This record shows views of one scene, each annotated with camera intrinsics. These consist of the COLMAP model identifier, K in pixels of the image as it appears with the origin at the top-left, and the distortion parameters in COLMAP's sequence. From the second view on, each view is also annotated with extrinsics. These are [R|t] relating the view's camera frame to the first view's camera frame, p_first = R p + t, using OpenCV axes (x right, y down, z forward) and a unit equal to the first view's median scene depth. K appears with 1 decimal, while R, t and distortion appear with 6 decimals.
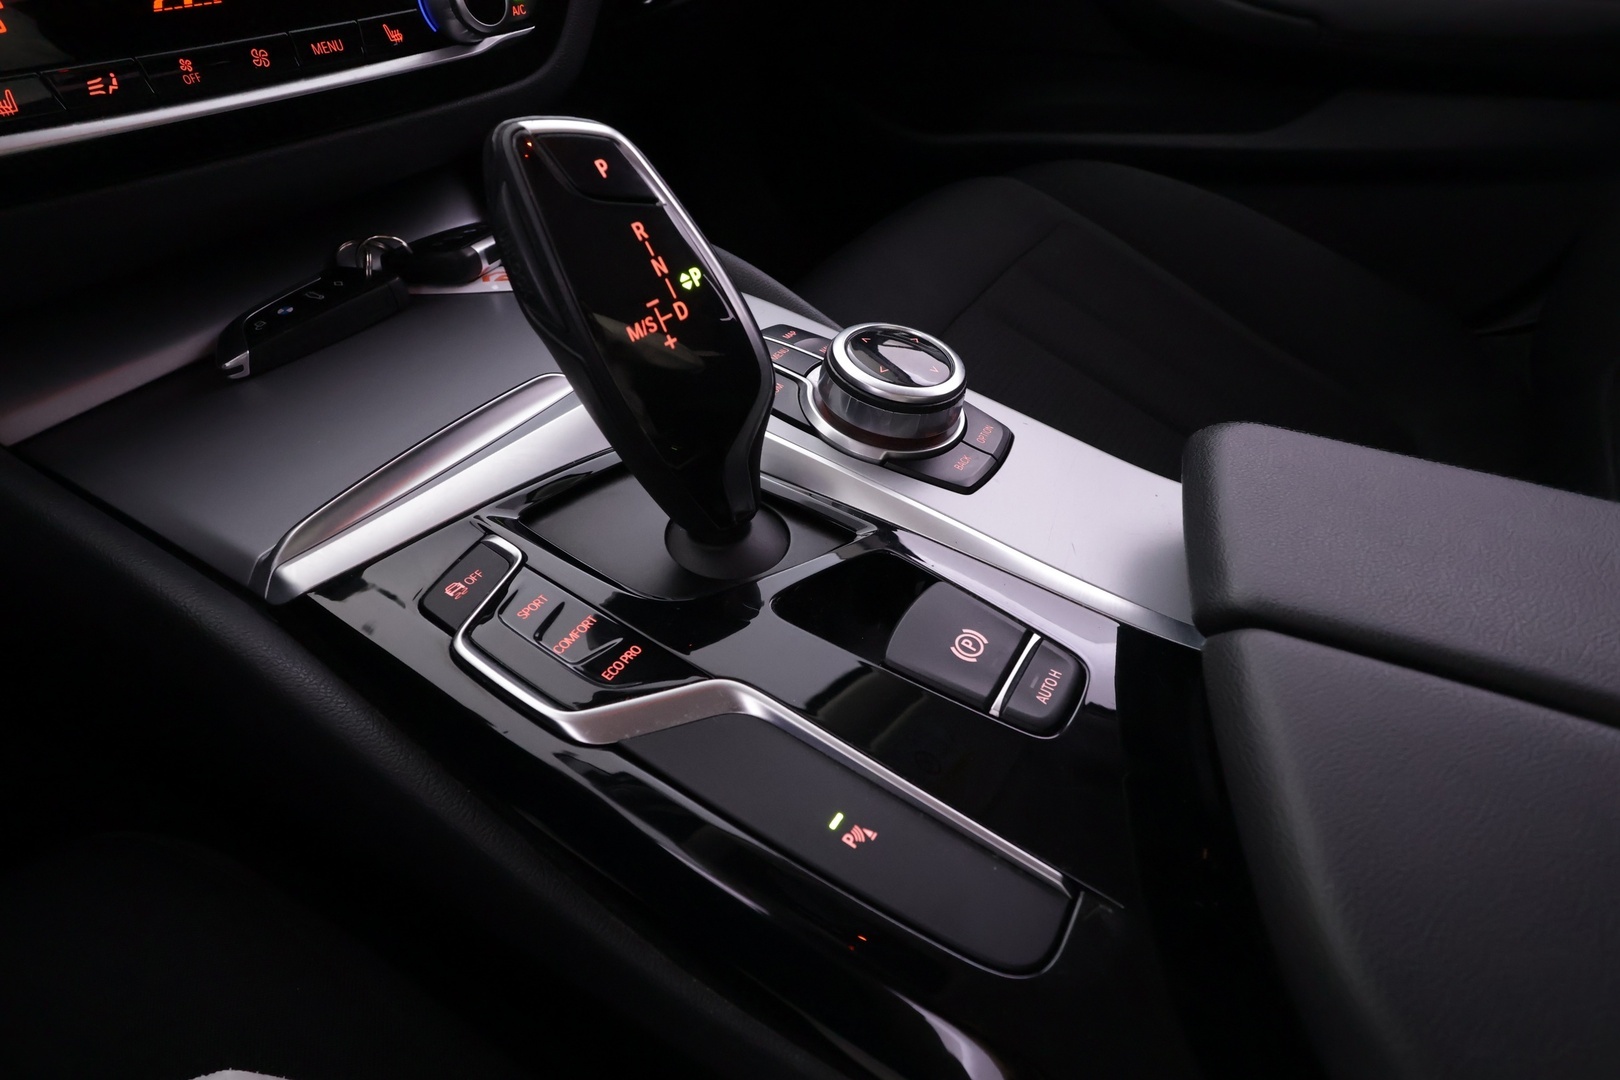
lens RADIAL K [[898.4, 0, 807.1], [0, 898.4, 543.7], [0, 0, 1]] dist [0.008399, 0.000718]
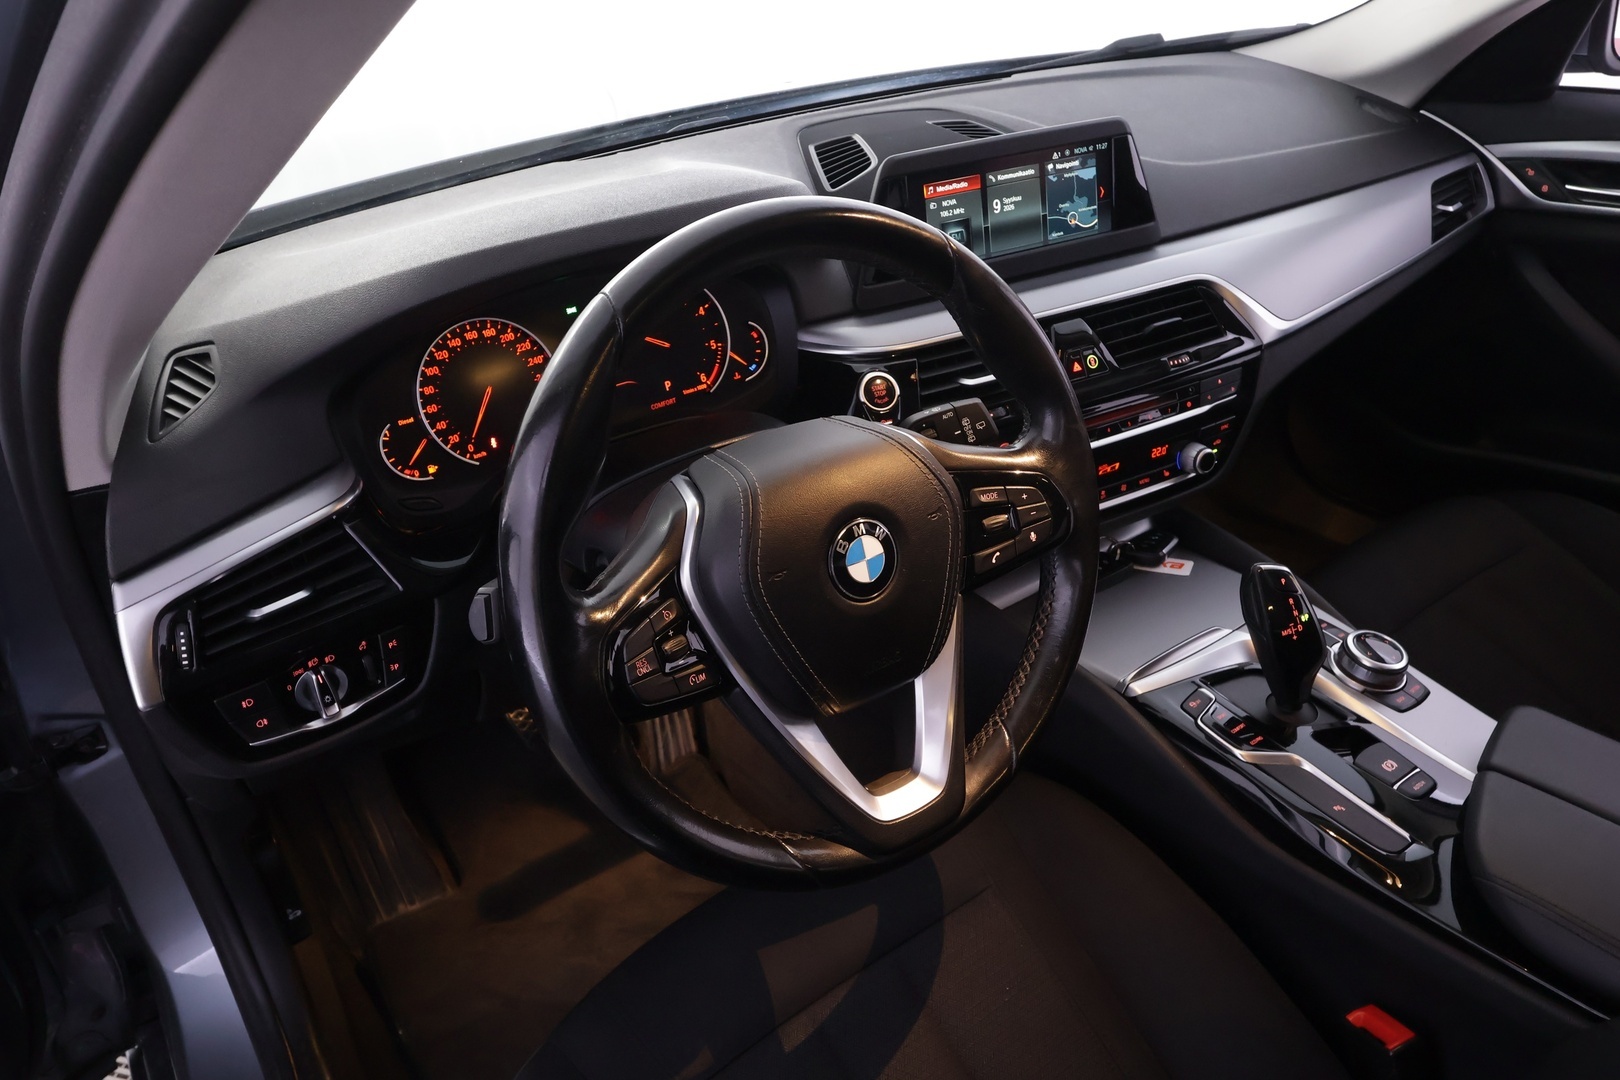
lens RADIAL K [[1169.4, 0, 809.2], [0, 1169.4, 533.6], [0, 0, 1]] dist [0.001698, -0.000456]
pose [[0.925011, 0.159795, -0.344703, -0.306078], [-0.217653, 0.966501, -0.136028, 0.276808], [0.311420, 0.200853, 0.928803, -2.723838]]
